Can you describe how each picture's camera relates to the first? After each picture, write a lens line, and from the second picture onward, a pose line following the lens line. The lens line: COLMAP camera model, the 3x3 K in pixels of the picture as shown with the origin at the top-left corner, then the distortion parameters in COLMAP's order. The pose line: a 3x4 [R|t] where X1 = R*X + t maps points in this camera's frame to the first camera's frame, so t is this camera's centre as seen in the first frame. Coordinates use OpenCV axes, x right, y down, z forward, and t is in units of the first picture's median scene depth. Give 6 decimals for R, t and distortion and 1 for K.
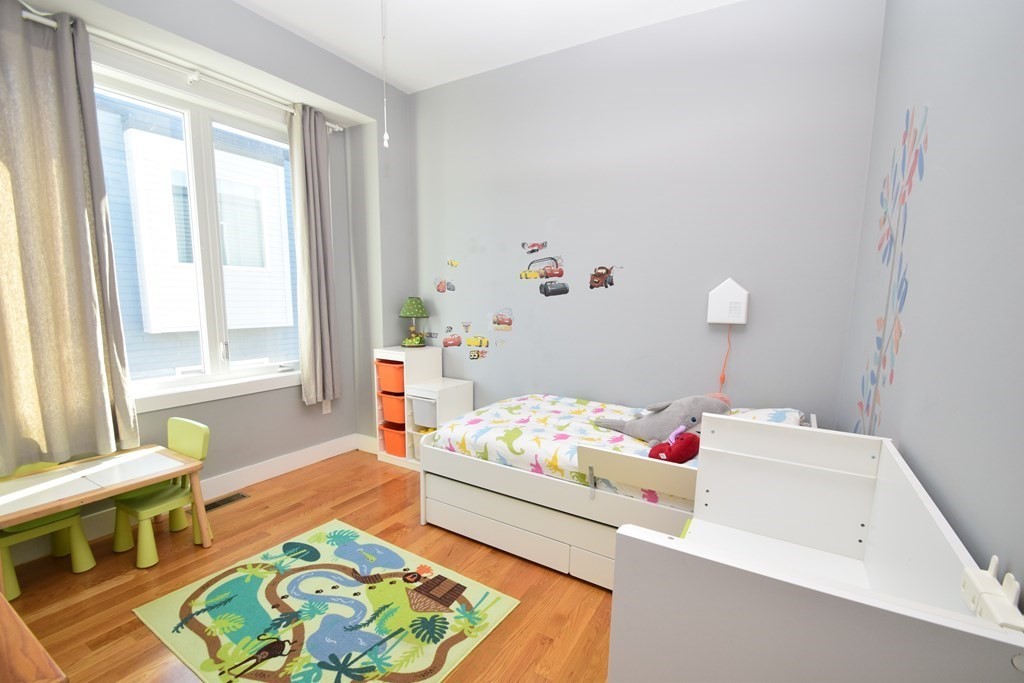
lens RADIAL K [[450.3, 0, 520.1], [0, 450.3, 348.2], [0, 0, 1]] dist [-0.009959, -0.002974]
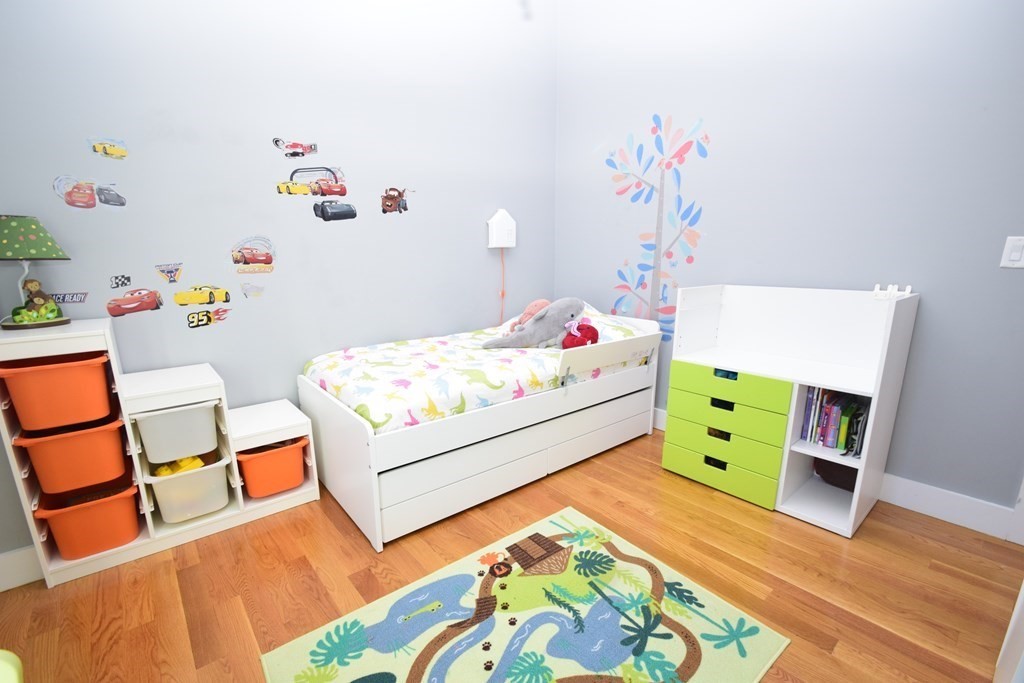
lens RADIAL K [[450.3, 0, 521.3], [0, 450.3, 352.0], [0, 0, 1]] dist [-0.009959, -0.002974]
pose [[0.319698, -0.218572, 0.921965, -0.678938], [0.122253, 0.974412, 0.188614, -0.003473], [-0.939600, 0.052414, 0.338238, 0.529319]]
